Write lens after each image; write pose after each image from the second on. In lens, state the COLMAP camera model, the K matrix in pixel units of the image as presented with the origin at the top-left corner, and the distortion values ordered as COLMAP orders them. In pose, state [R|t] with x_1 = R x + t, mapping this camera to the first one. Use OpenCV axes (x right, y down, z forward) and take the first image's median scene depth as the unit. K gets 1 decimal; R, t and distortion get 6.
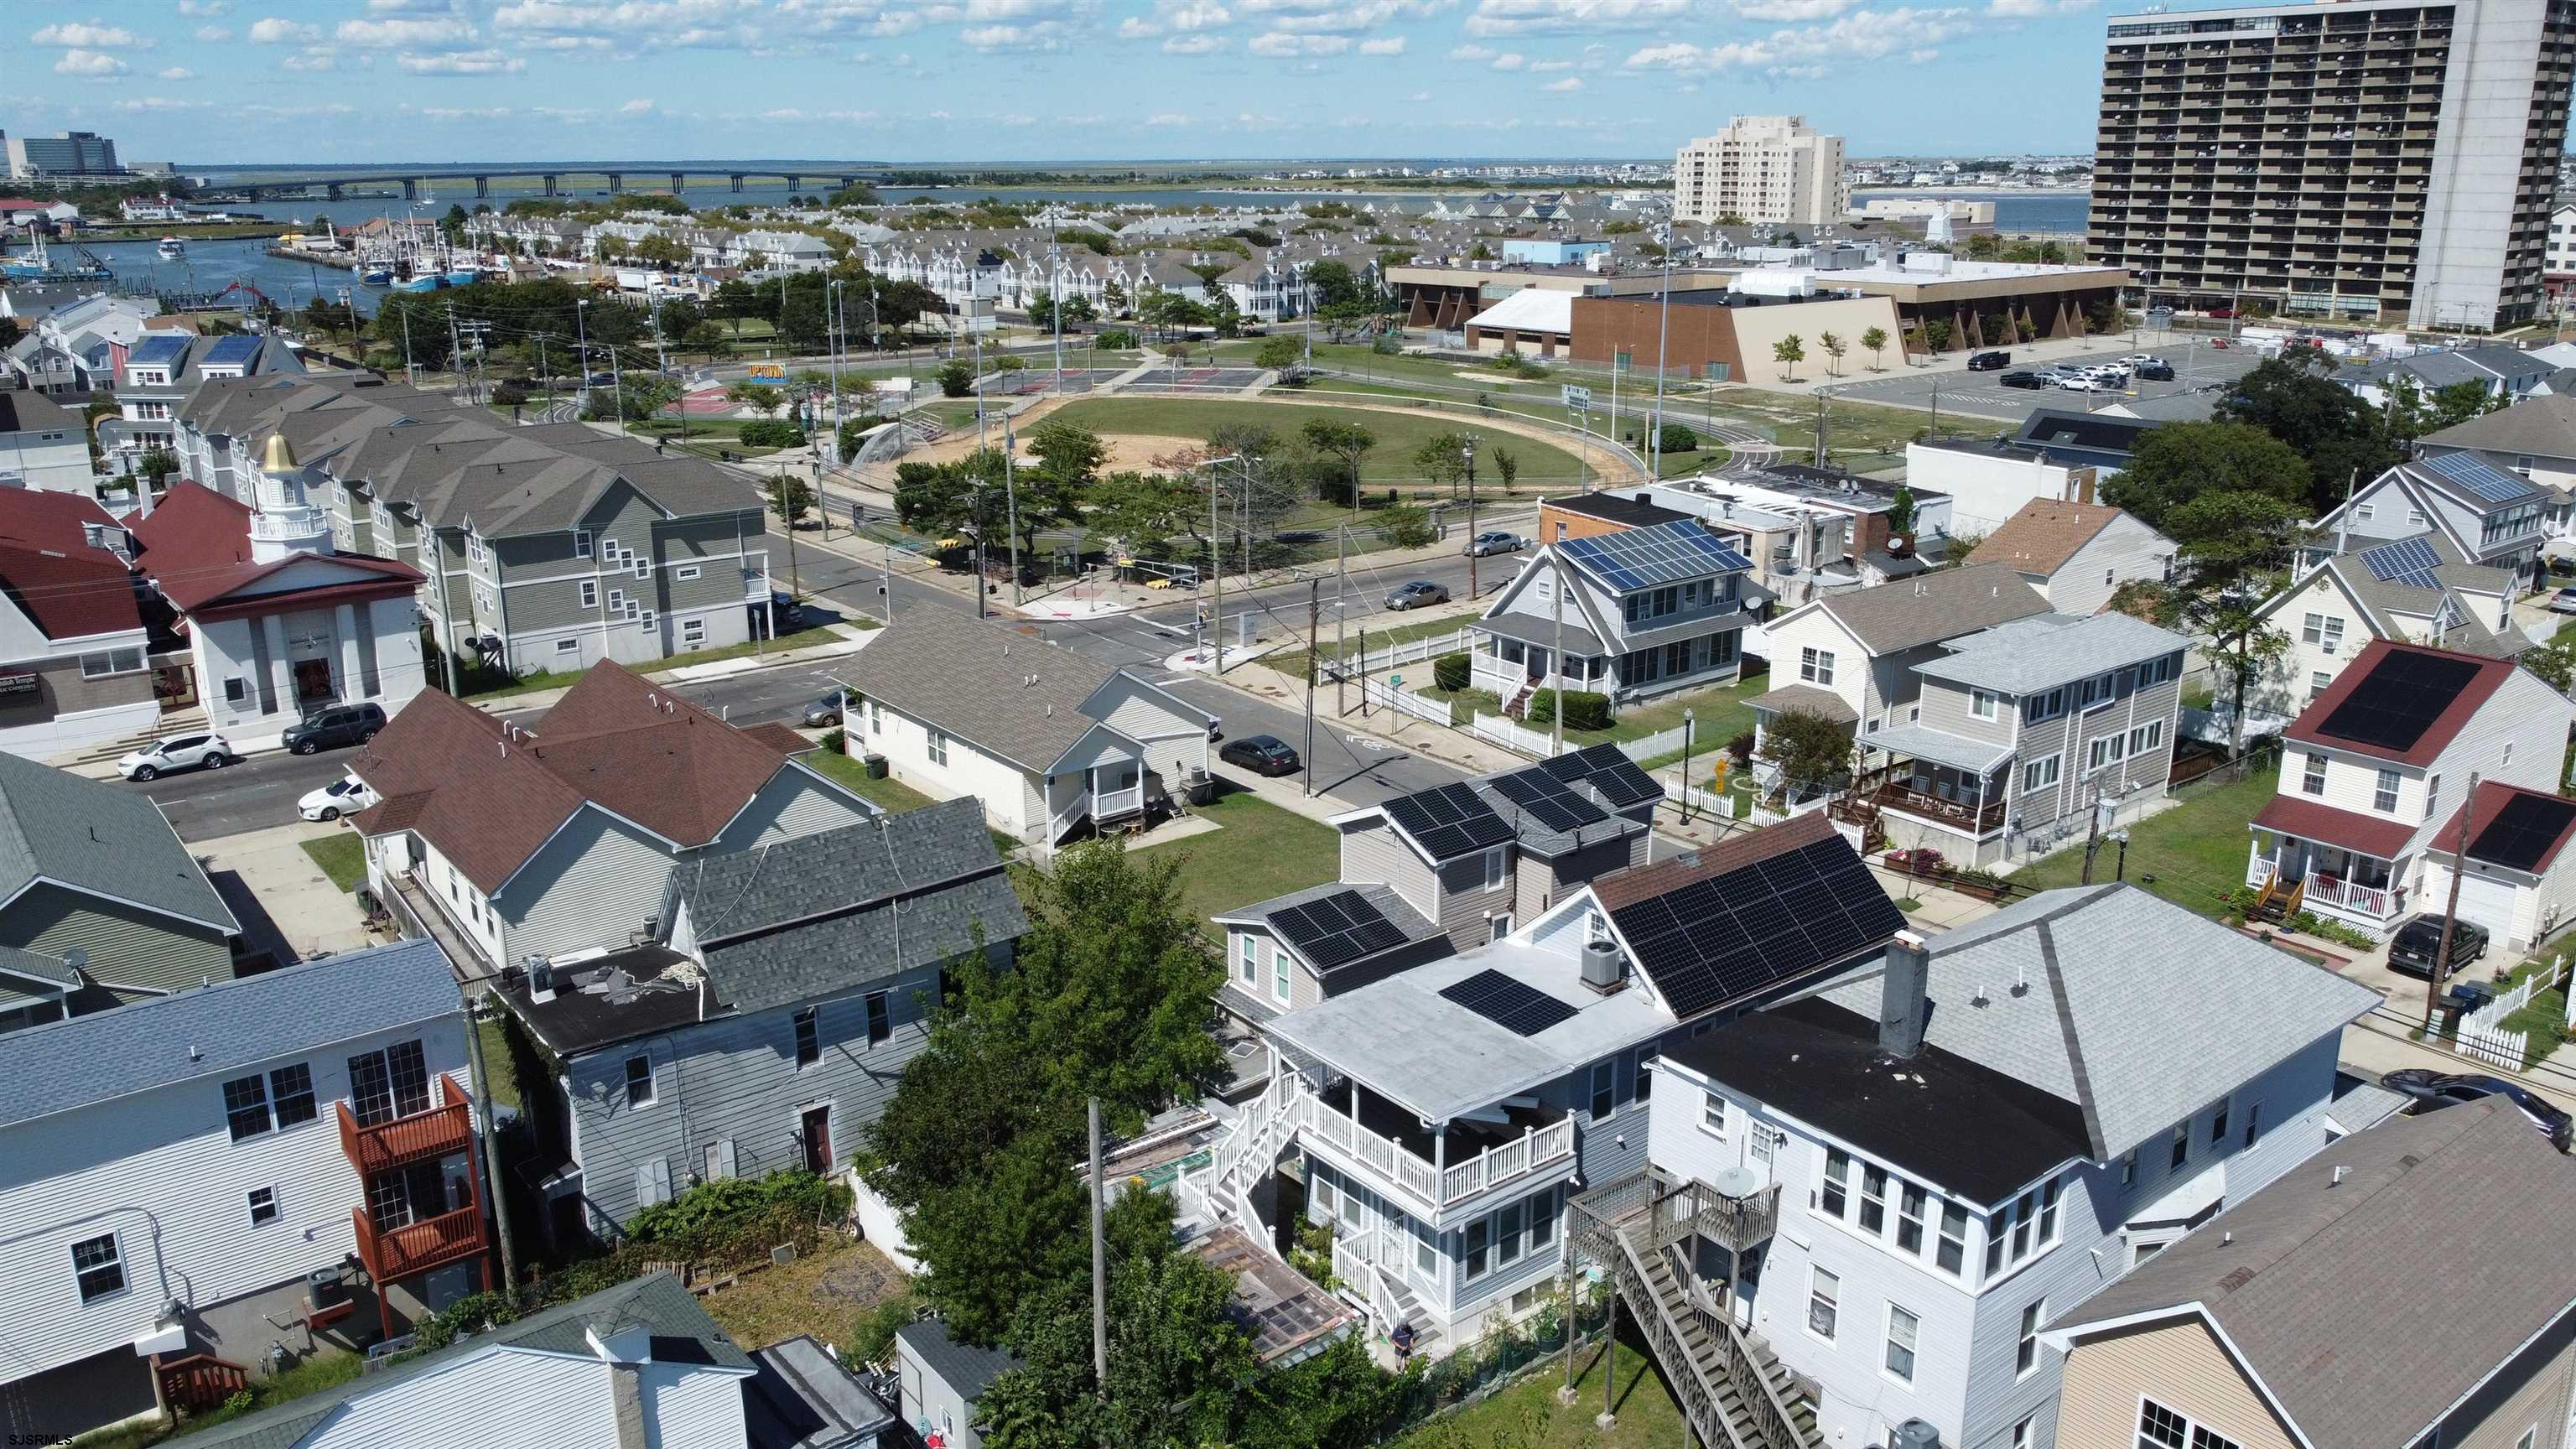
lens RADIAL K [[1956.9, 0, 1281.9], [0, 1956.9, 720.3], [0, 0, 1]] dist [0.002523, -0.001227]
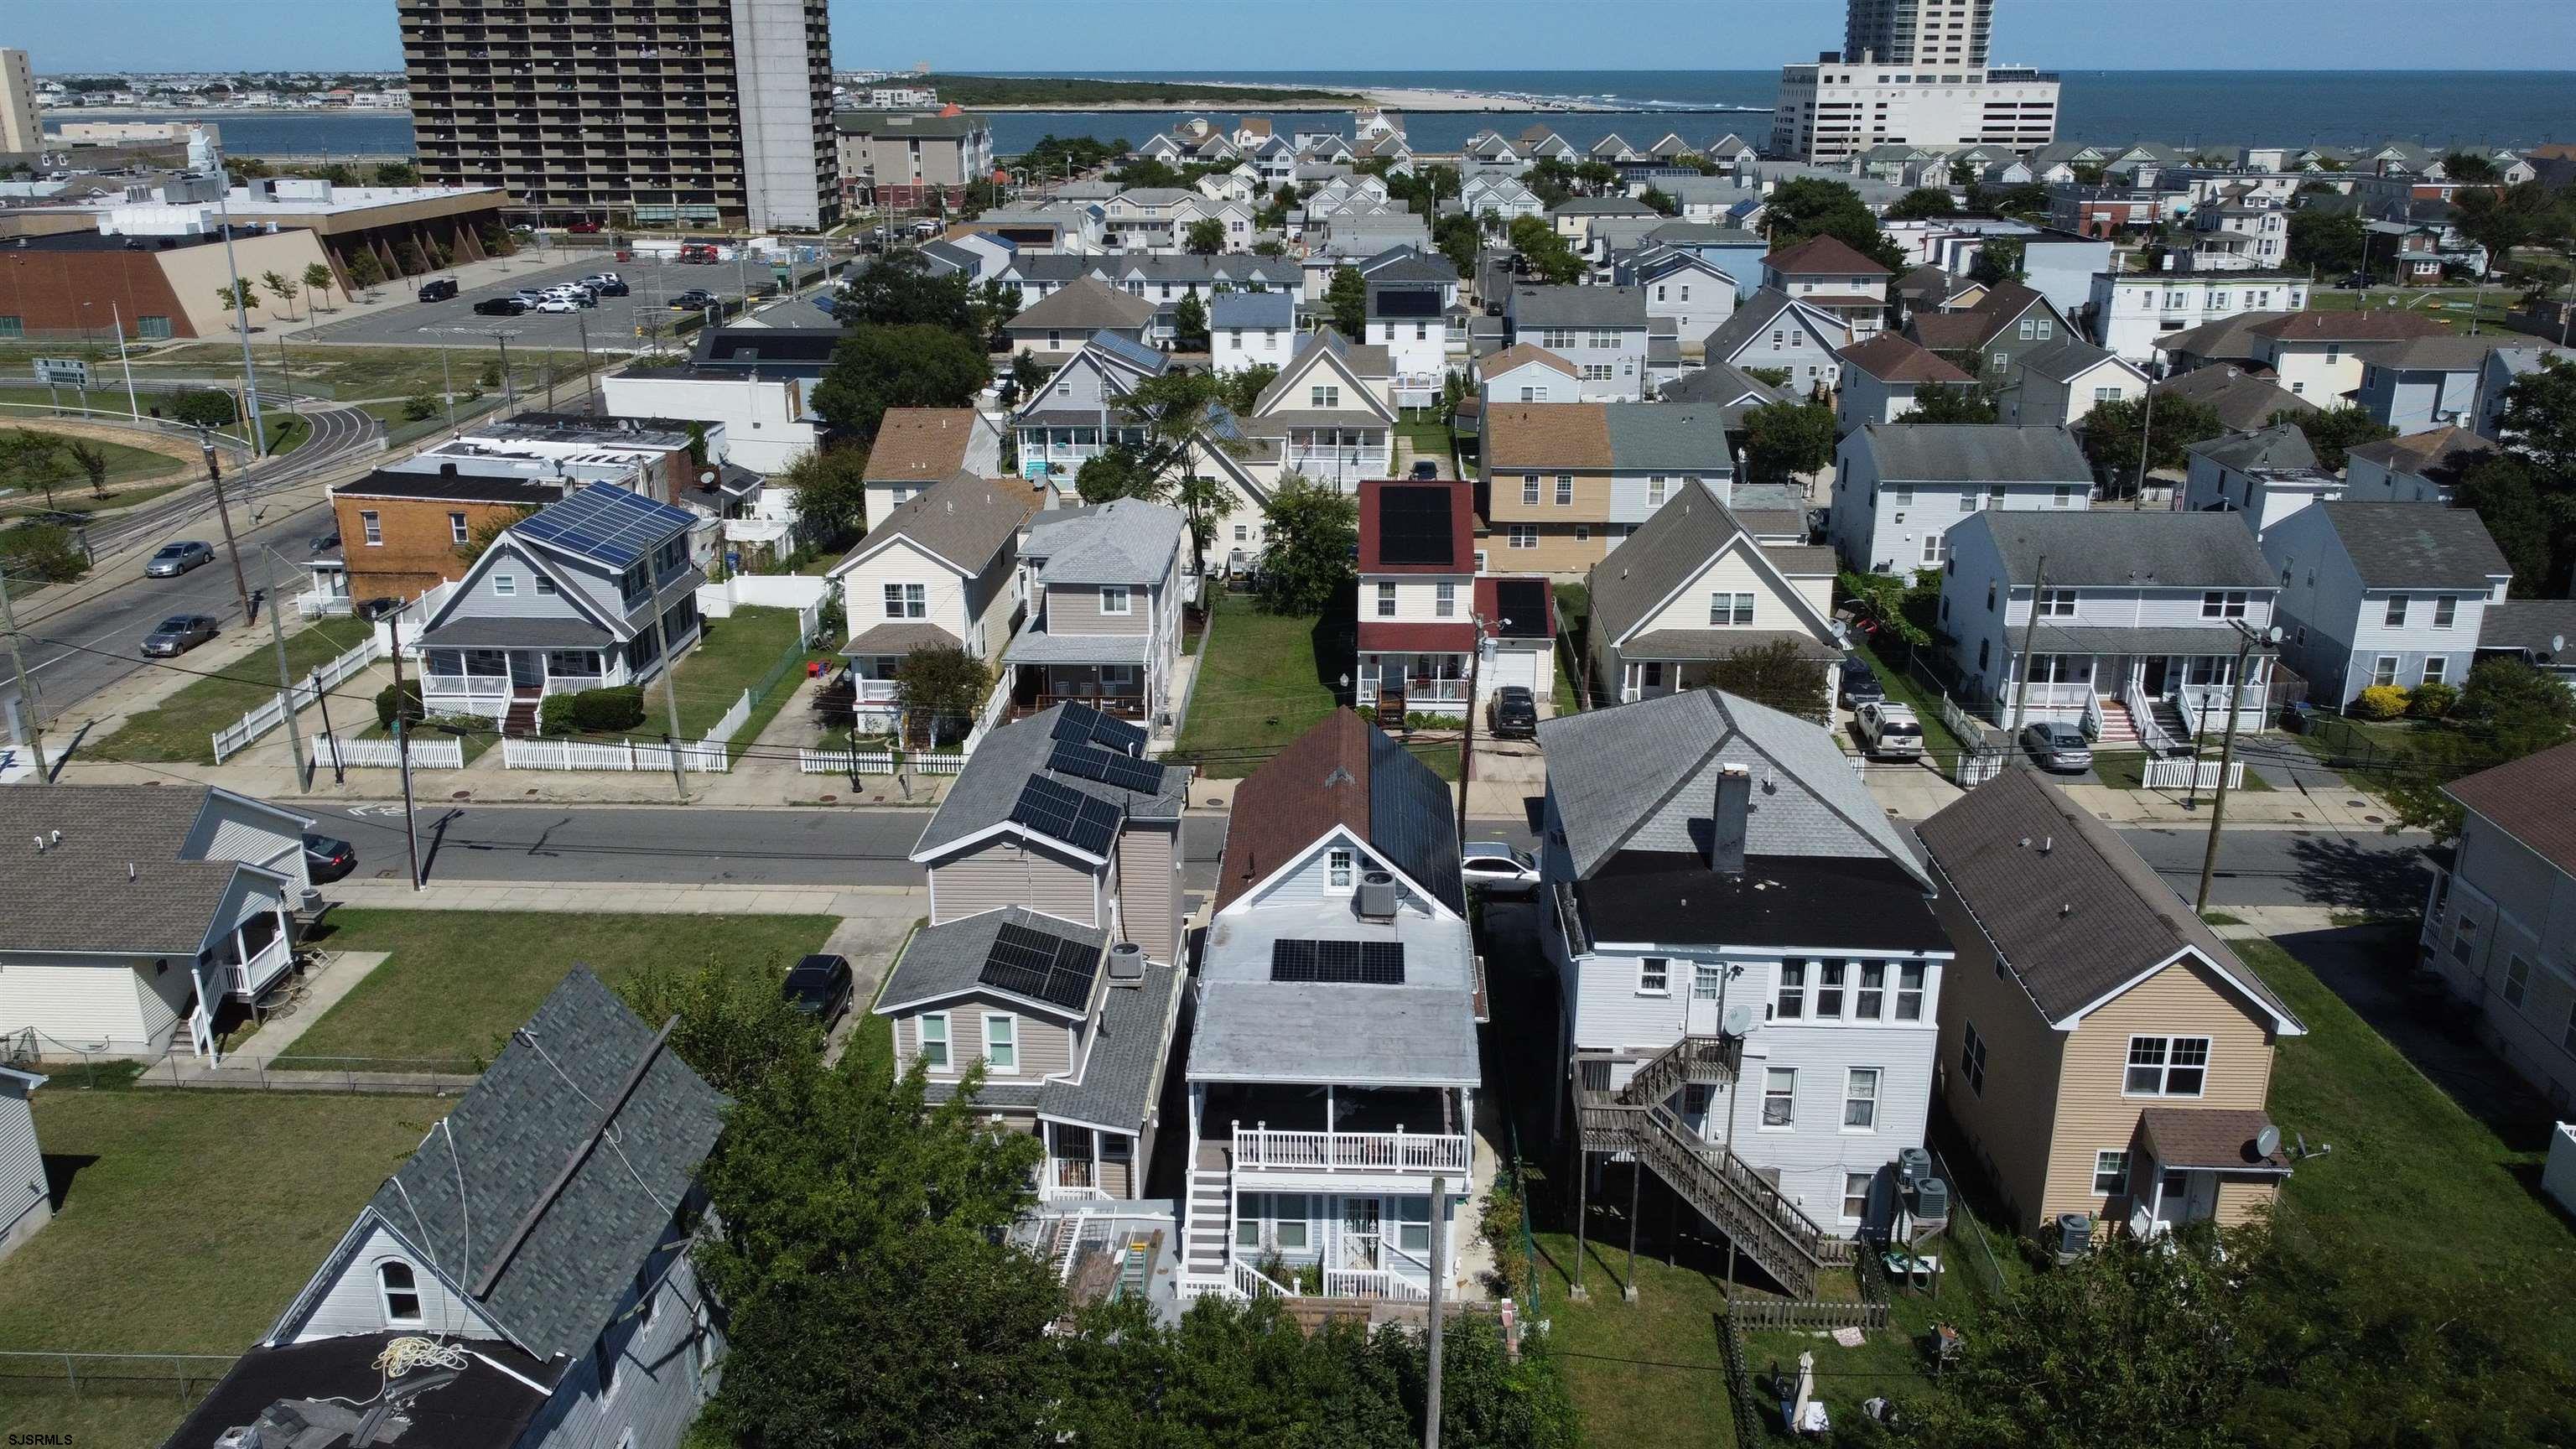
lens RADIAL K [[1956.9, 0, 1281.9], [0, 1956.9, 720.3], [0, 0, 1]] dist [0.002523, -0.001227]
pose [[0.645803, -0.237704, 0.725558, -0.091361], [0.209863, 0.968962, 0.130653, -0.016256], [-0.734095, 0.067892, 0.675644, 0.059040]]
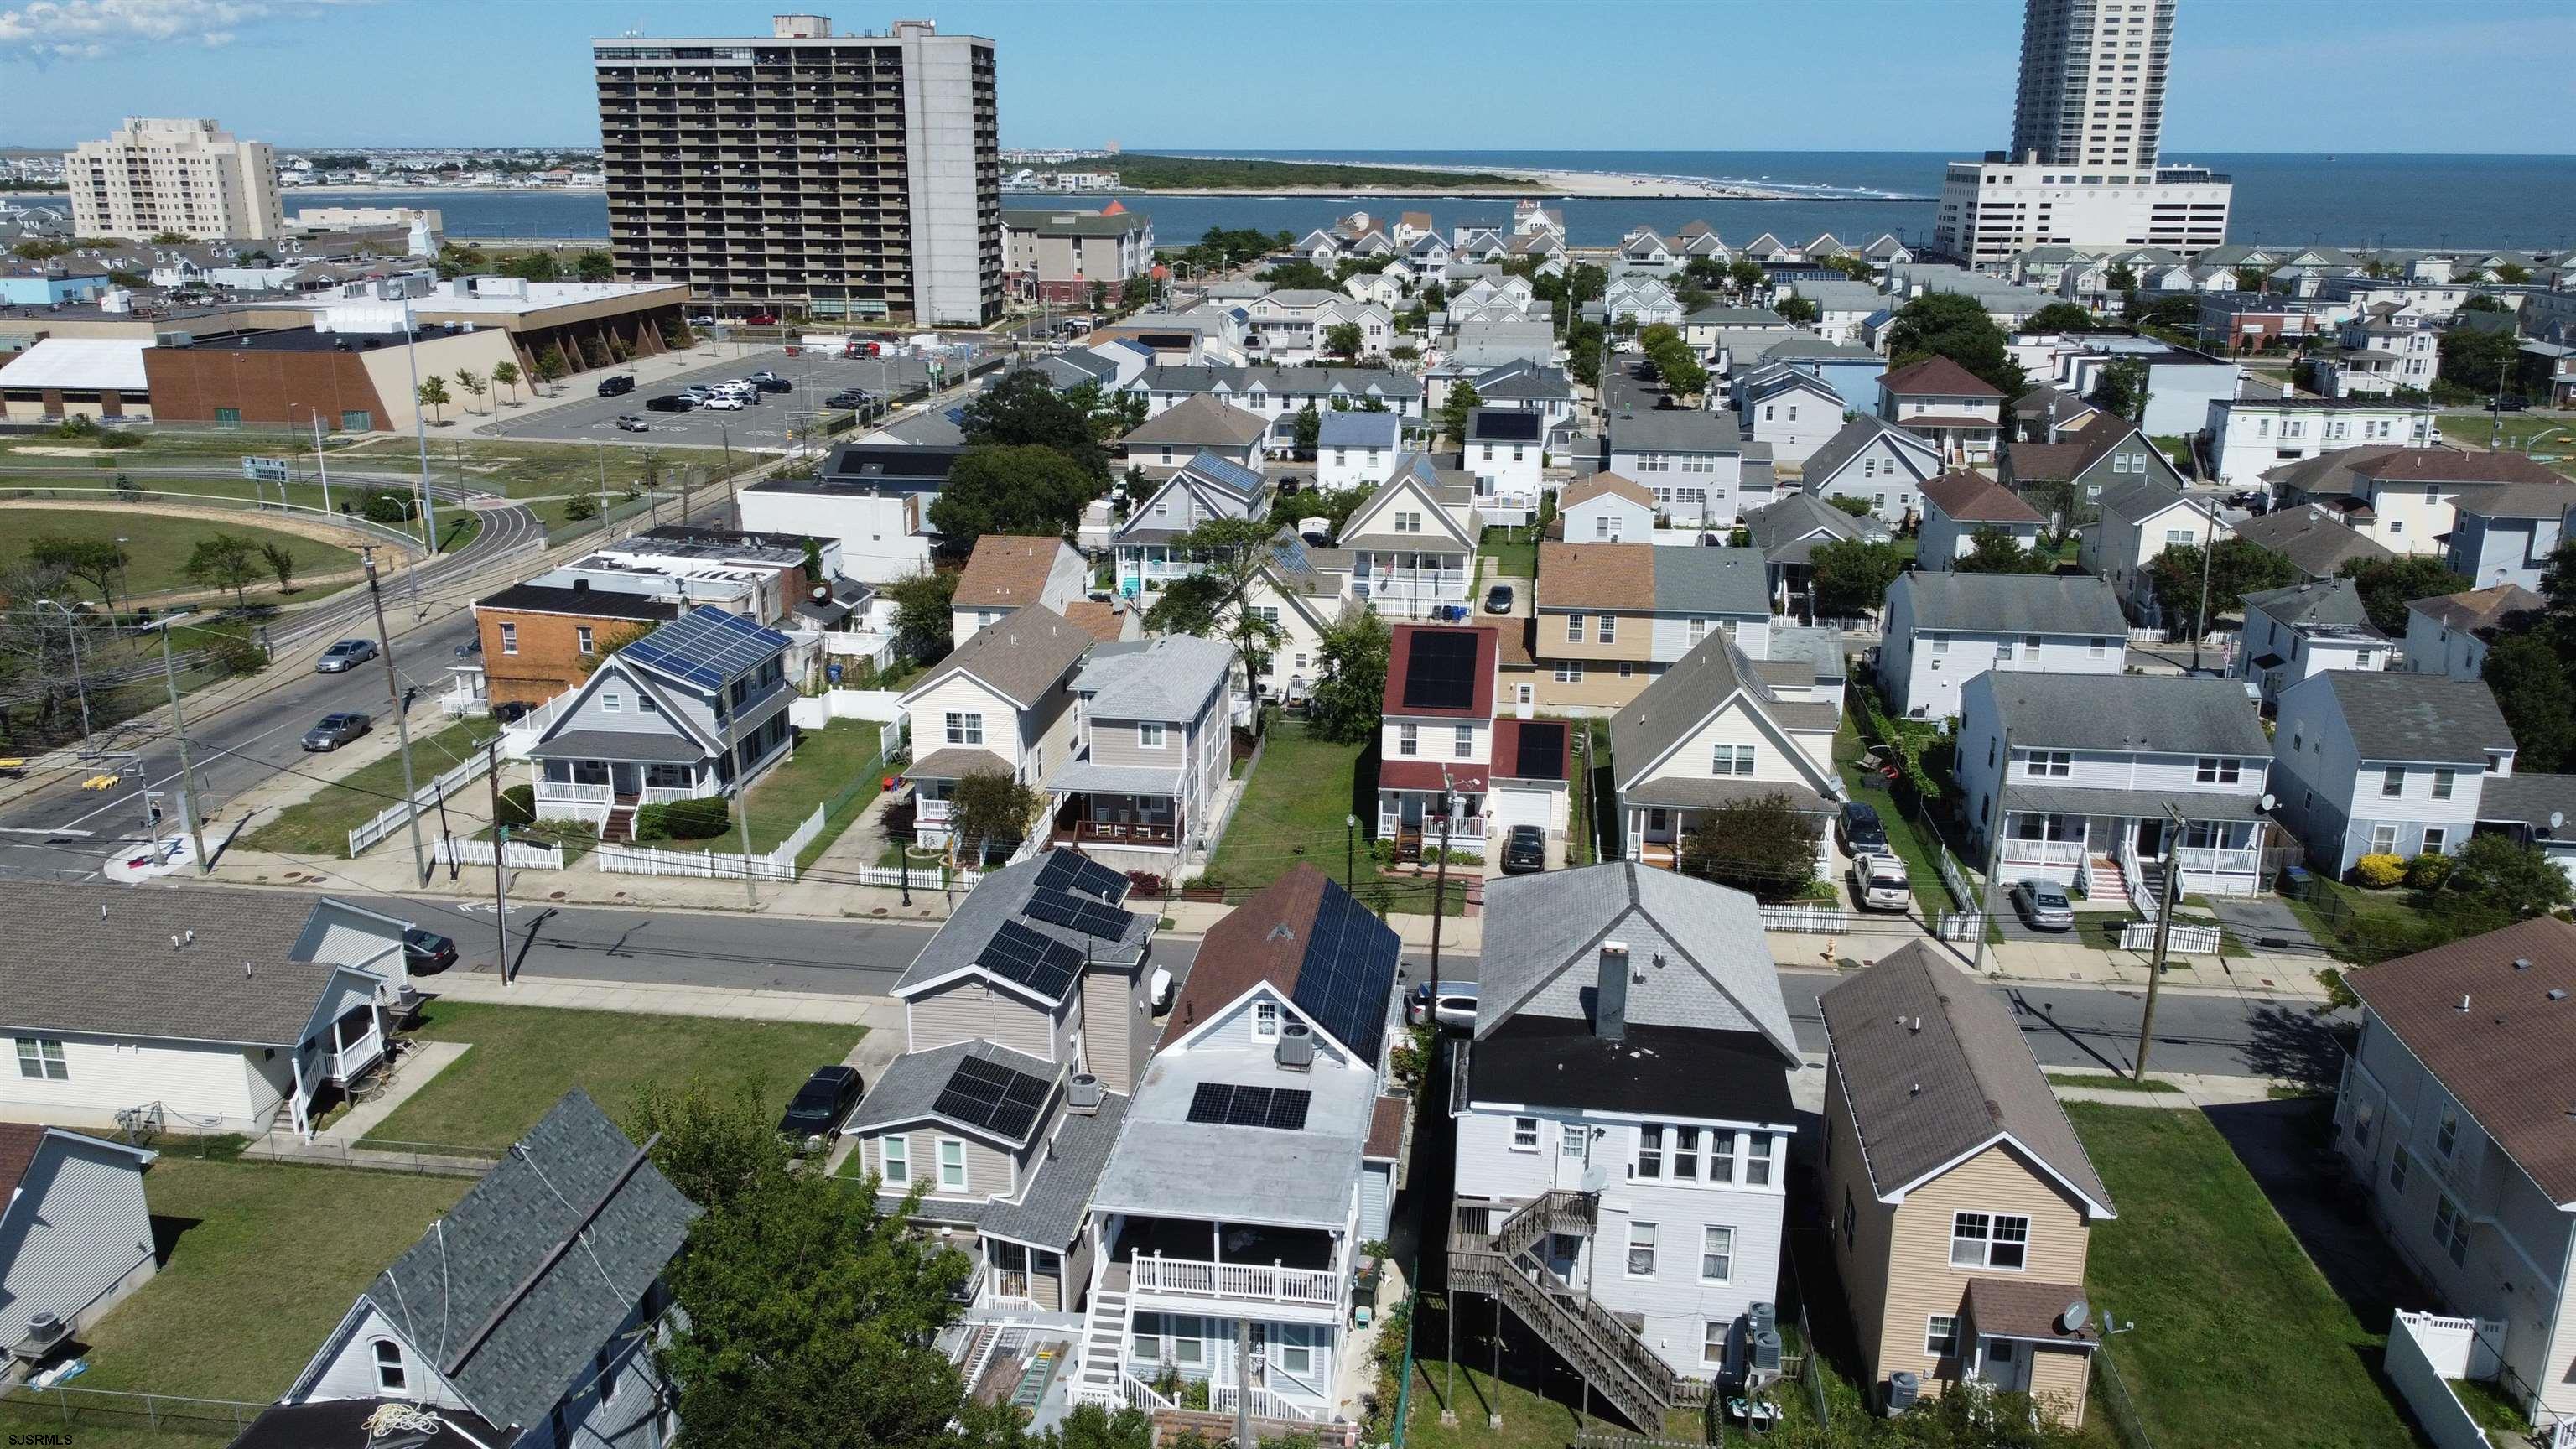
lens RADIAL K [[1956.9, 0, 1281.9], [0, 1956.9, 720.3], [0, 0, 1]] dist [0.002523, -0.001227]
pose [[0.712349, -0.190956, 0.675348, -0.089556], [0.188375, 0.978986, 0.078114, -0.023137], [-0.676072, 0.071574, 0.733351, 0.029964]]
